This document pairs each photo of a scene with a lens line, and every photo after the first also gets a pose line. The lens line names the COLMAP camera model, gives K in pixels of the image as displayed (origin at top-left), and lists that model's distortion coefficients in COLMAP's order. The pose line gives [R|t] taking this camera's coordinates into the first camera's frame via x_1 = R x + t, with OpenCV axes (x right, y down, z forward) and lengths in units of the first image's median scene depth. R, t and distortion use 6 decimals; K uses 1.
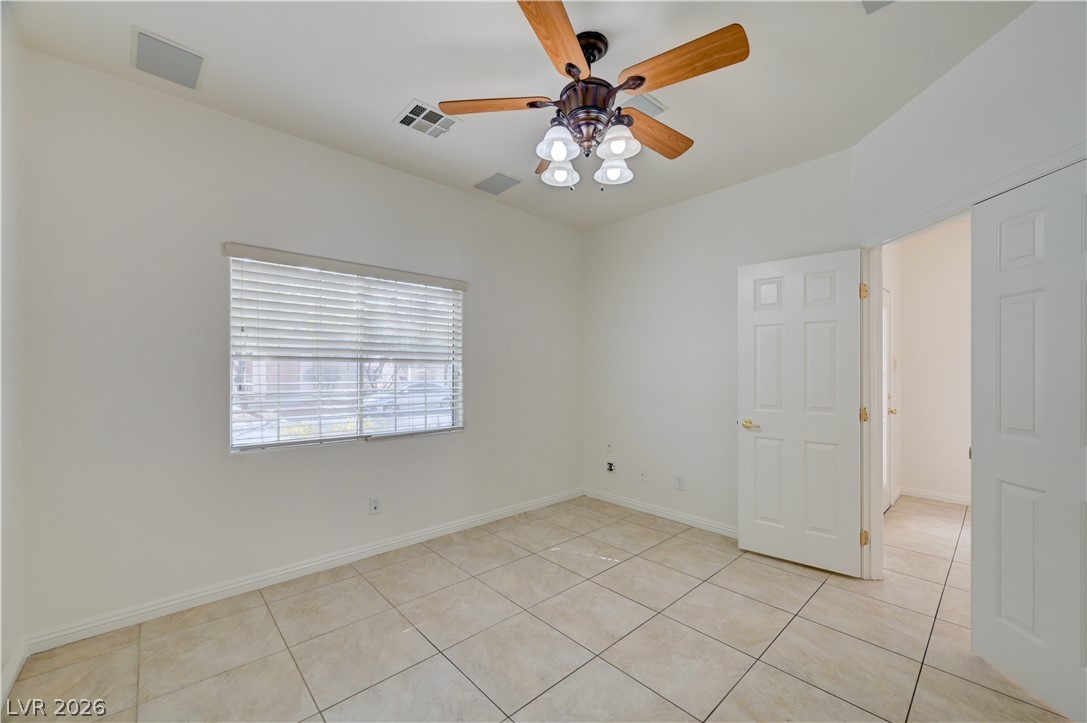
lens RADIAL K [[428.3, 0, 551.7], [0, 428.3, 369.1], [0, 0, 1]] dist [-0.002026, 0.001335]
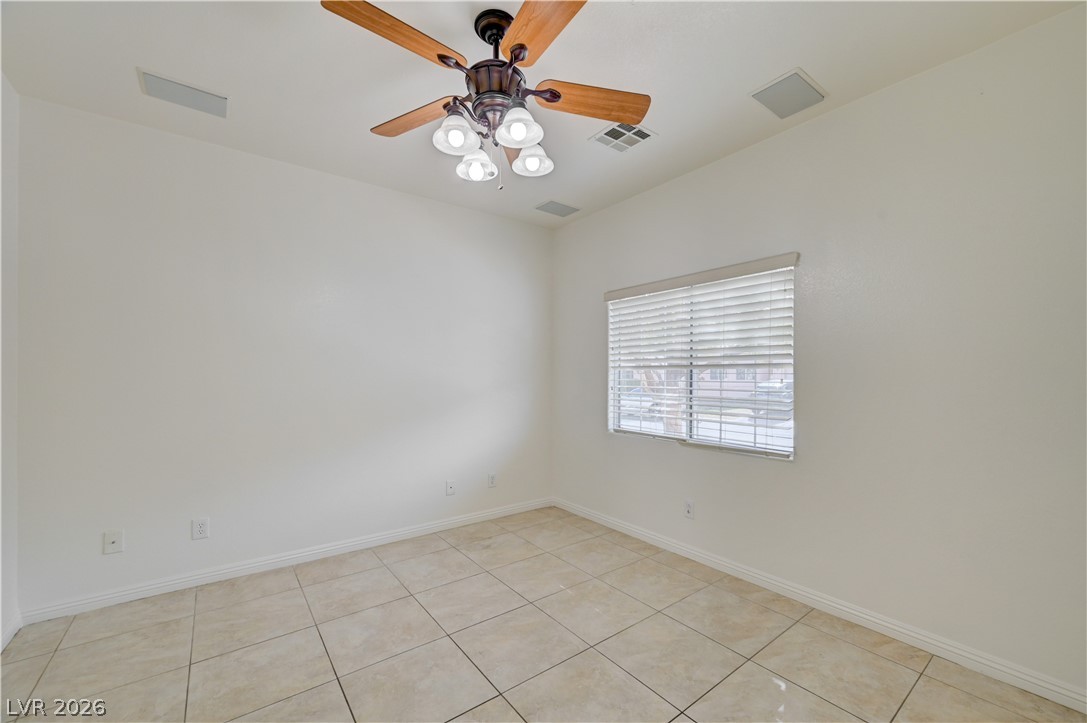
lens RADIAL K [[428.3, 0, 544.2], [0, 428.3, 378.8], [0, 0, 1]] dist [-0.002026, 0.001335]
pose [[-0.095234, 0.003351, -0.995449, 0.642583], [-0.001859, 0.999992, 0.003544, 0.004917], [0.995453, 0.002188, -0.095227, 0.765029]]
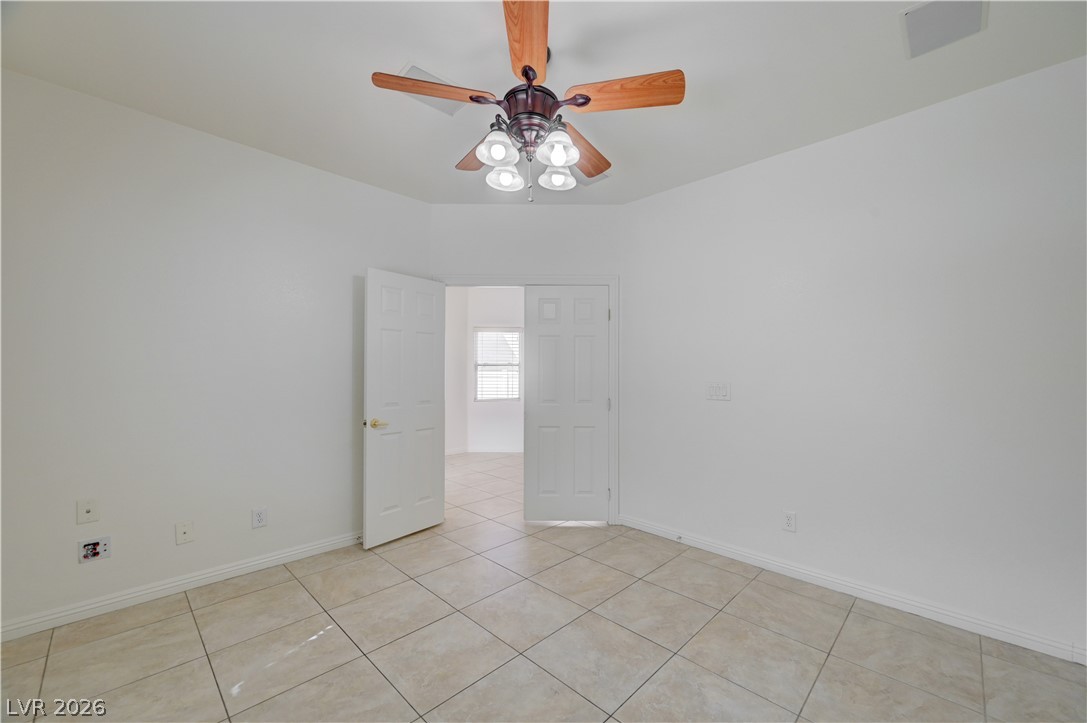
lens RADIAL K [[428.3, 0, 541.4], [0, 428.3, 364.8], [0, 0, 1]] dist [-0.002026, 0.001335]
pose [[-0.034772, 0.019034, 0.999214, -0.596701], [-0.005637, 0.999799, -0.019241, 0.005374], [-0.999379, -0.006301, -0.034657, 0.646222]]
